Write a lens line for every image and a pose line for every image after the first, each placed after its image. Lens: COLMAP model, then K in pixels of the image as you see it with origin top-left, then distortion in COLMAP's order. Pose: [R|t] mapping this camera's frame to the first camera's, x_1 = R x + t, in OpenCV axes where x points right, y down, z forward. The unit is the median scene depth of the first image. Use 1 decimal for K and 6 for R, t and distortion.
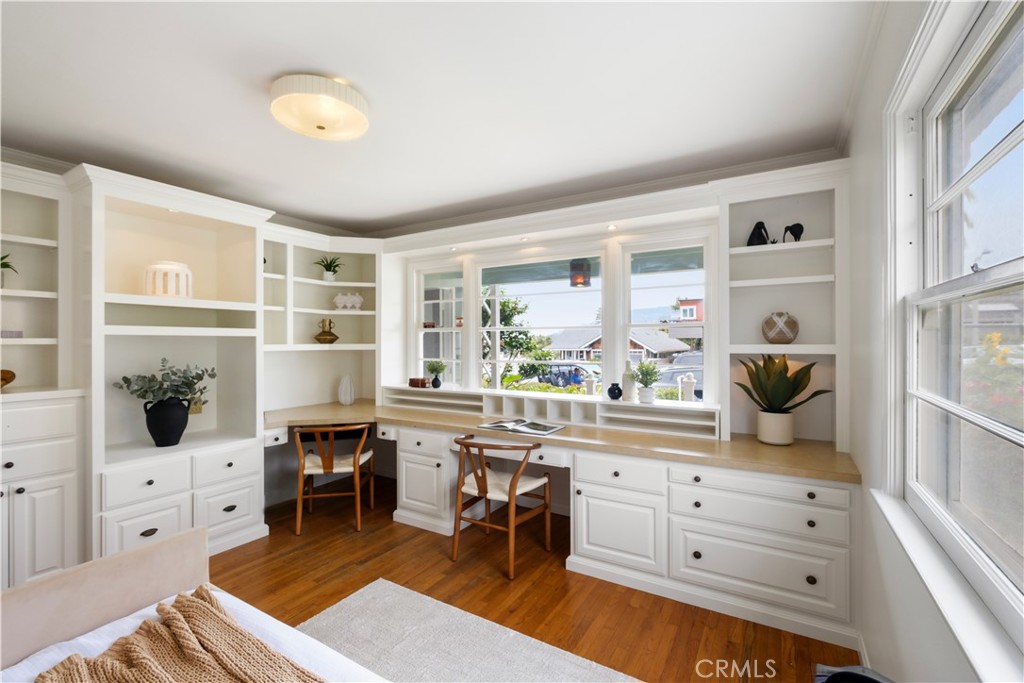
lens RADIAL K [[449.8, 0, 511.1], [0, 449.8, 341.8], [0, 0, 1]] dist [0.004771, -0.000556]
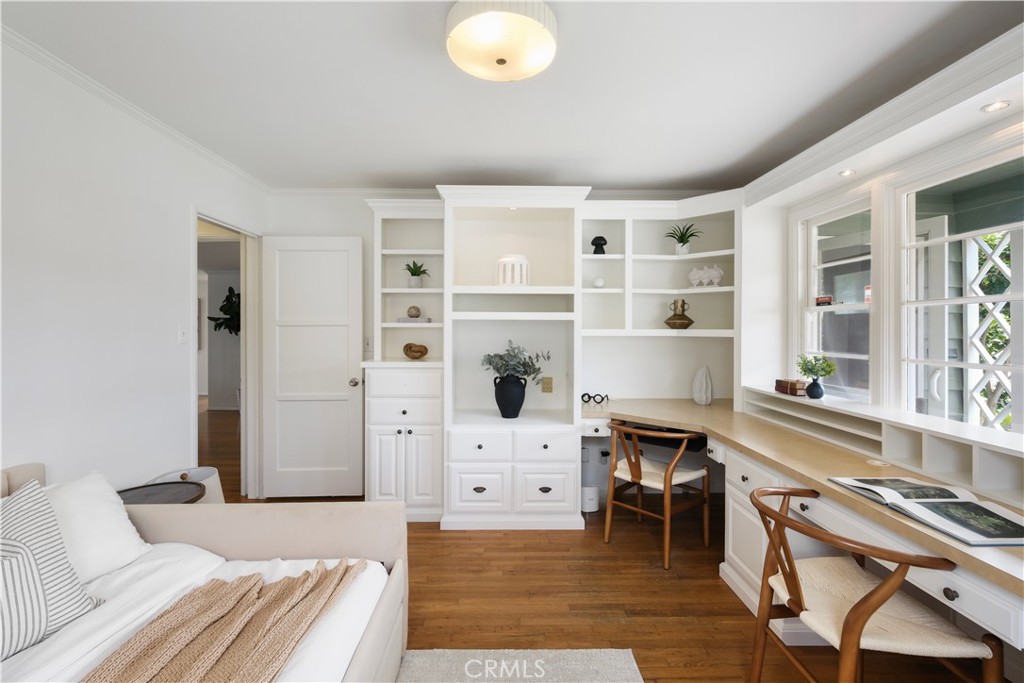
lens RADIAL K [[449.8, 0, 515.3], [0, 449.8, 329.0], [0, 0, 1]] dist [0.004771, -0.000556]
pose [[0.537402, 0.003834, -0.843317, 0.181923], [-0.003814, 0.999990, 0.002116, 0.005275], [0.843317, 0.002079, 0.537412, 0.369493]]
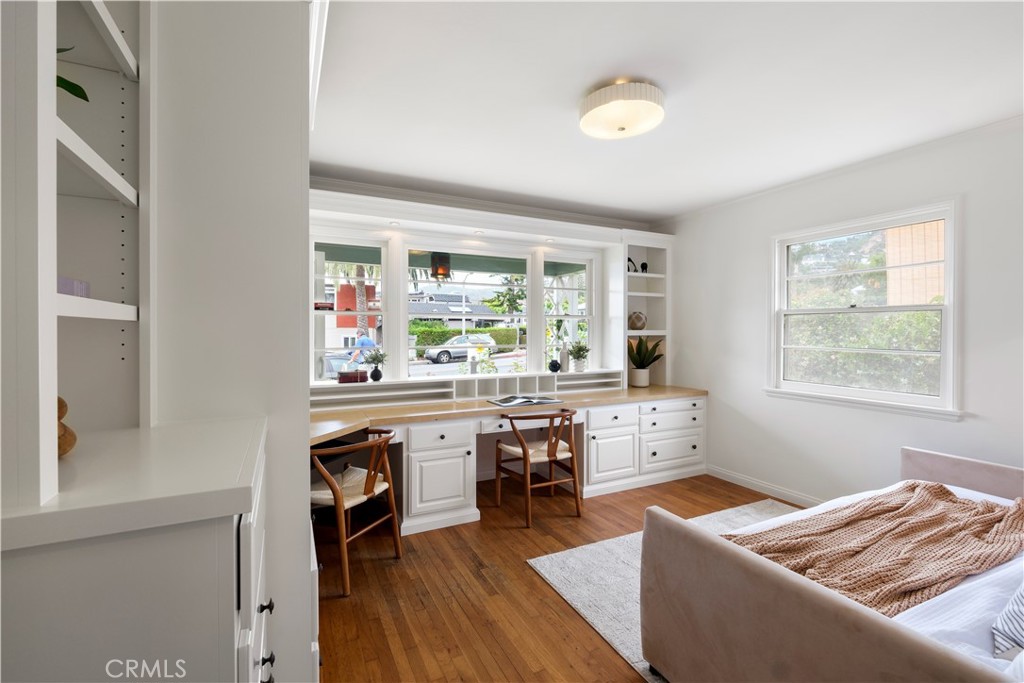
lens RADIAL K [[449.8, 0, 512.5], [0, 449.8, 333.3], [0, 0, 1]] dist [0.004771, -0.000556]
pose [[0.529684, -0.001347, 0.848194, -0.948001], [-0.000451, 0.999998, 0.001869, 0.012552], [-0.848195, -0.001372, 0.529683, 0.405266]]
